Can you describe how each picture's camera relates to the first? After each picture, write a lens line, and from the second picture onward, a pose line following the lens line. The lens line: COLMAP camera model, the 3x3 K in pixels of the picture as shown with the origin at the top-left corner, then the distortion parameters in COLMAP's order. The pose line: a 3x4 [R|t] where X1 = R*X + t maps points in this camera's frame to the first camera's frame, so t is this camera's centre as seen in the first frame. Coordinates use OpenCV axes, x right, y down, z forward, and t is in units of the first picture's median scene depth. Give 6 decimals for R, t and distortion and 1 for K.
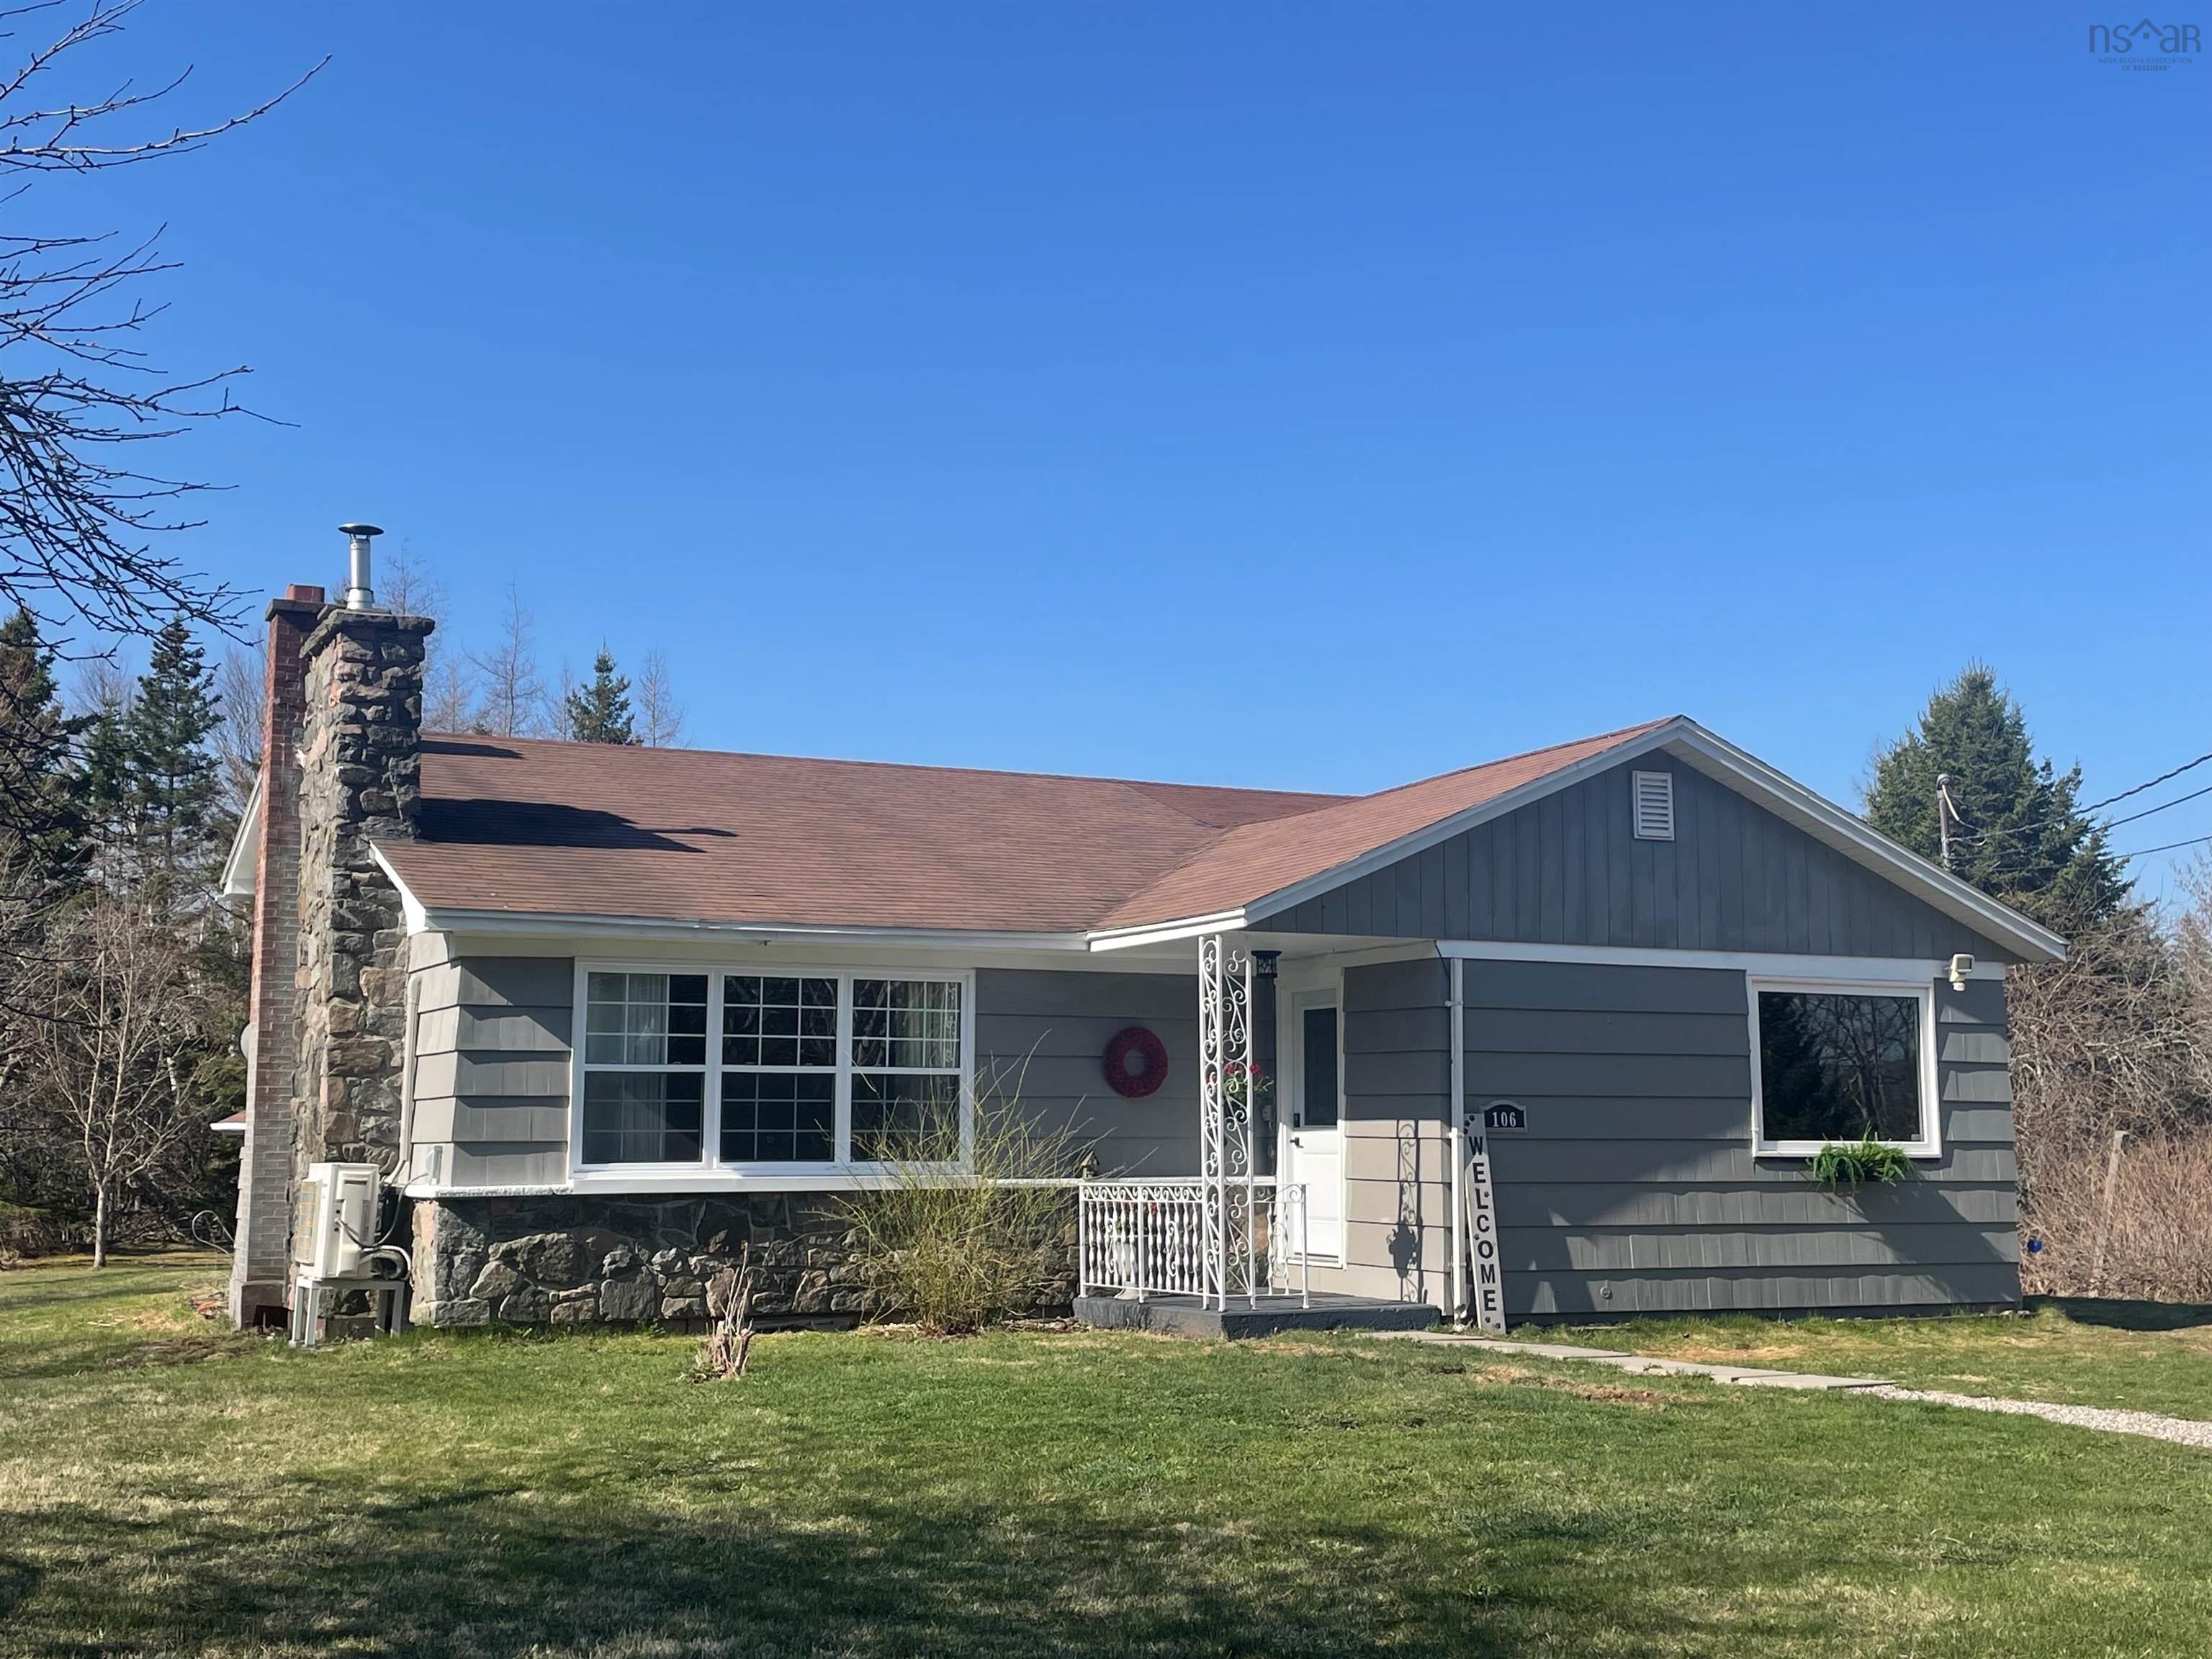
lens RADIAL K [[2551.5, 0, 1110.4], [0, 2551.5, 806.1], [0, 0, 1]] dist [0.098008, 0.000000]
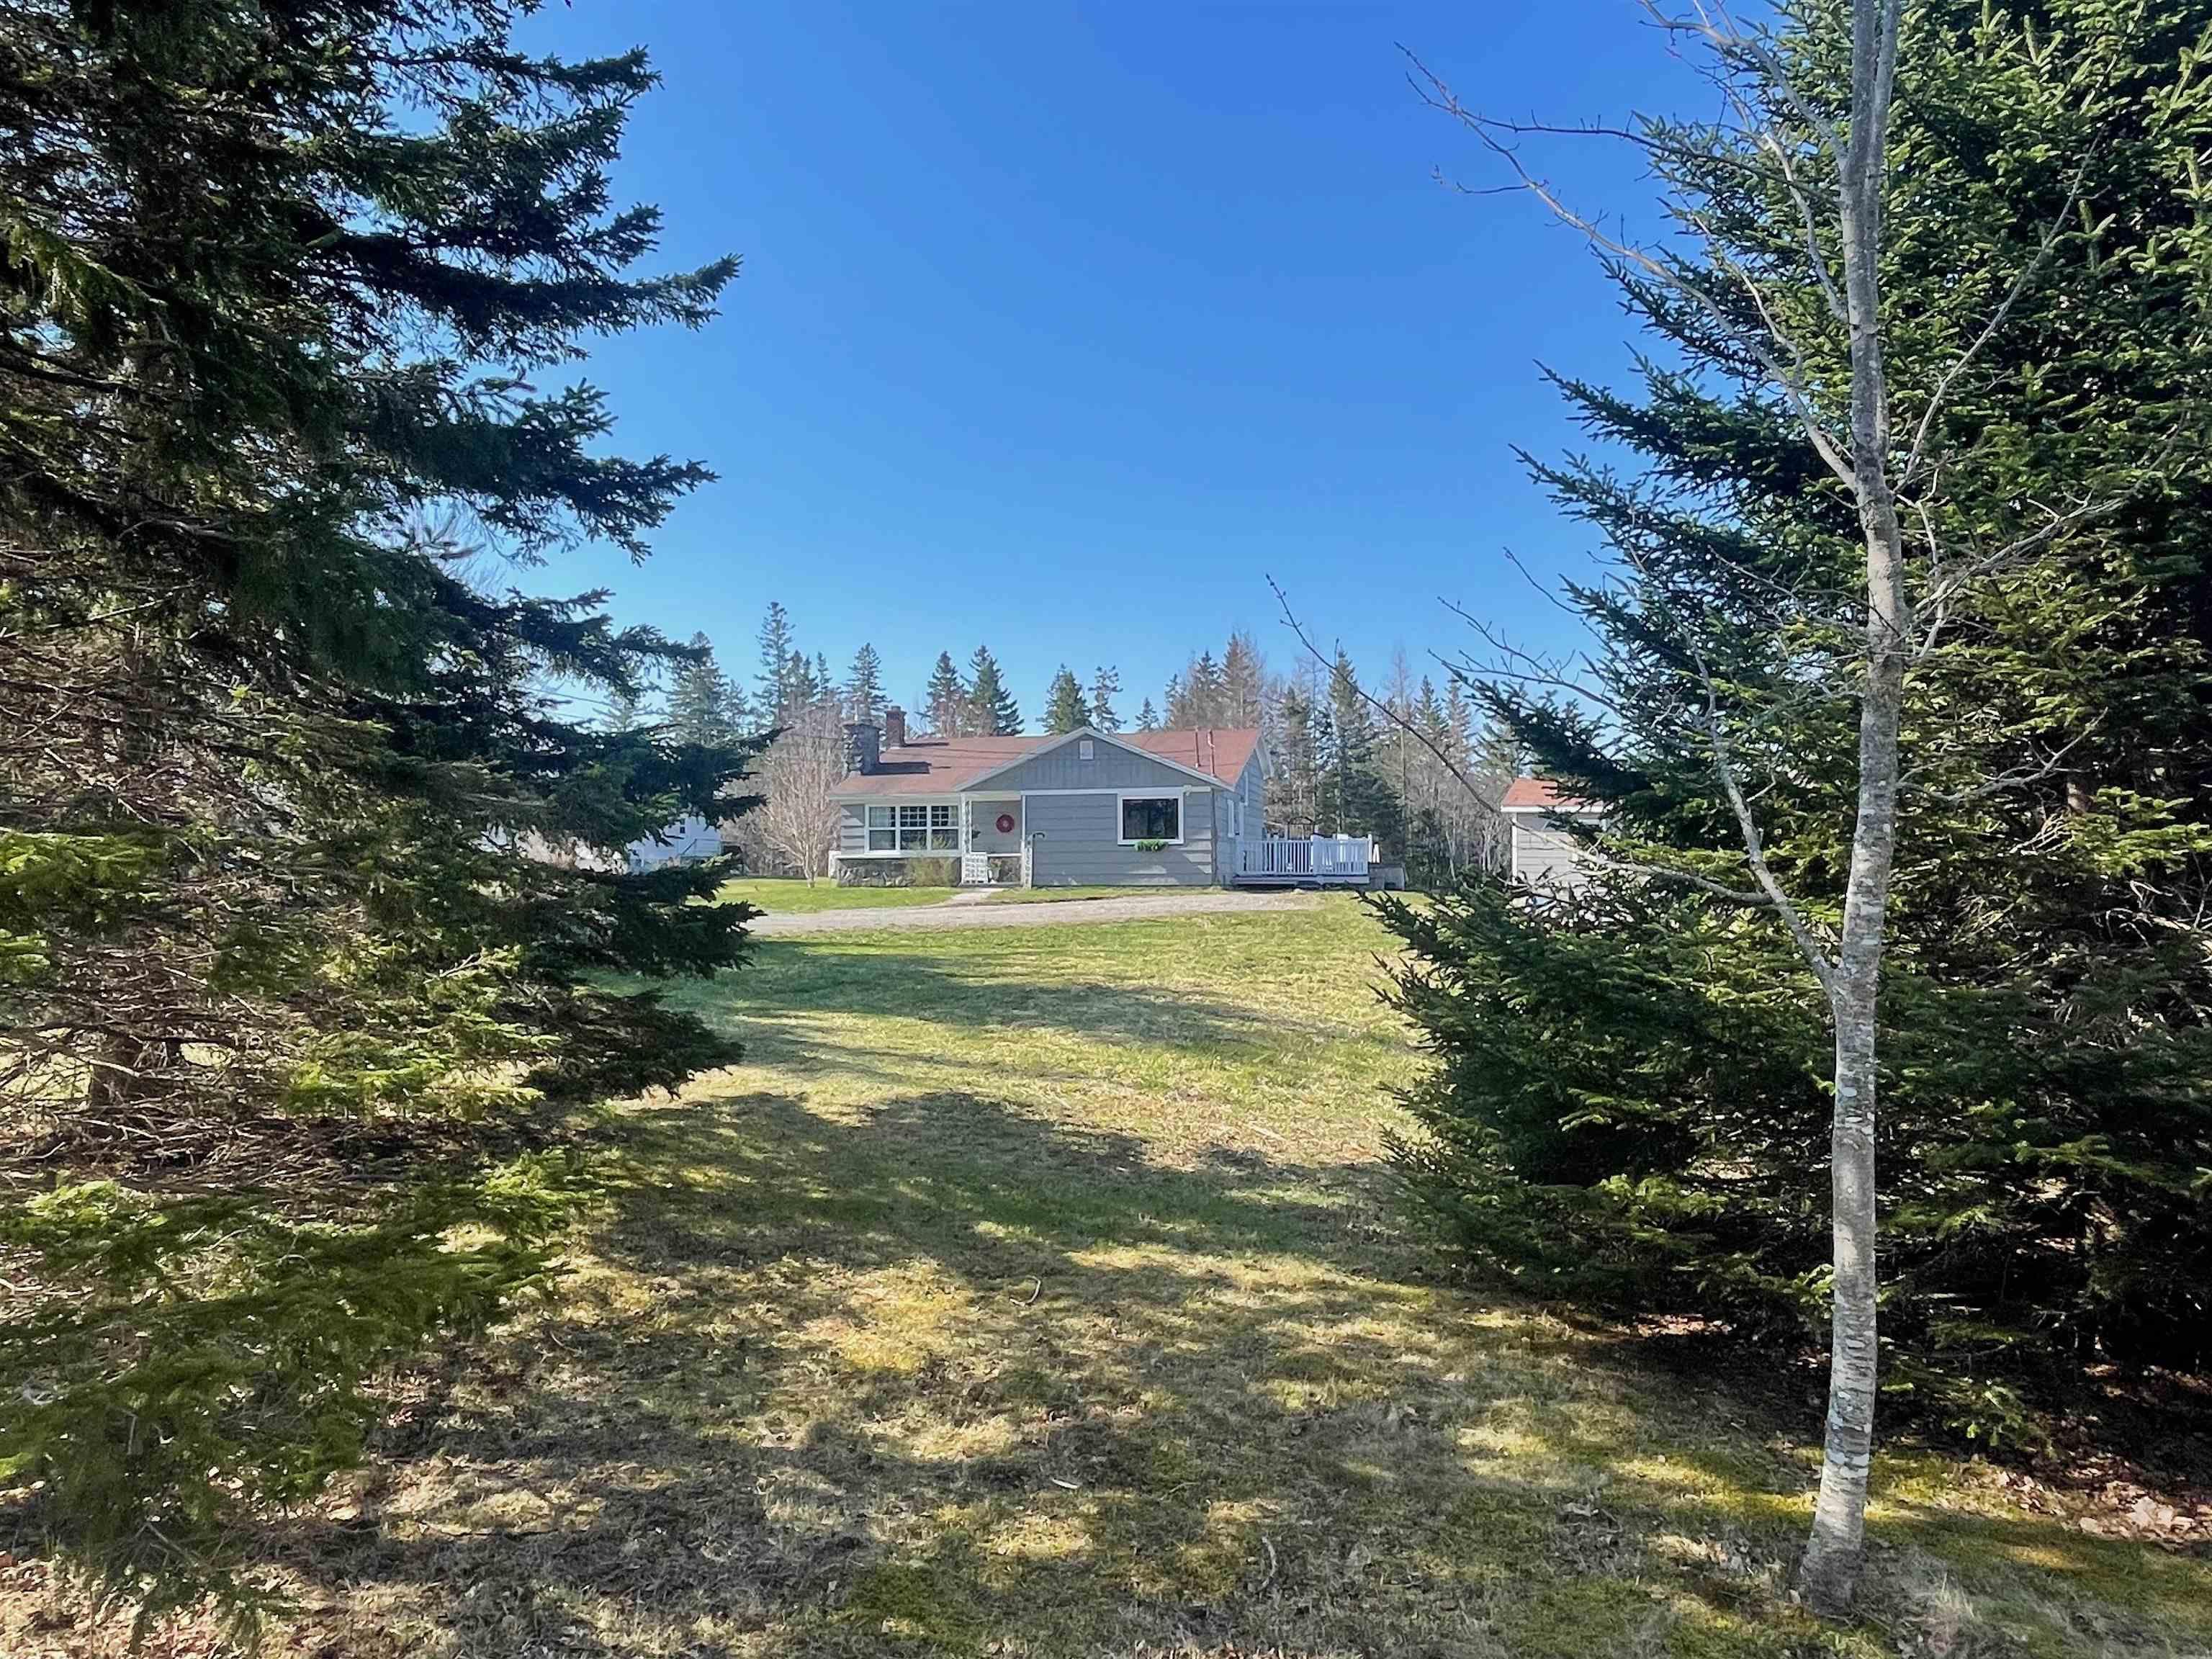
lens RADIAL K [[1506.9, 0, 1105.5], [0, 1506.9, 823.8], [0, 0, 1]] dist [-0.009501, -0.000124]
pose [[0.779404, -0.028607, -0.625869, 1.616297], [0.088066, 0.994041, 0.064235, -0.032524], [0.620302, -0.105183, 0.777279, -0.687103]]
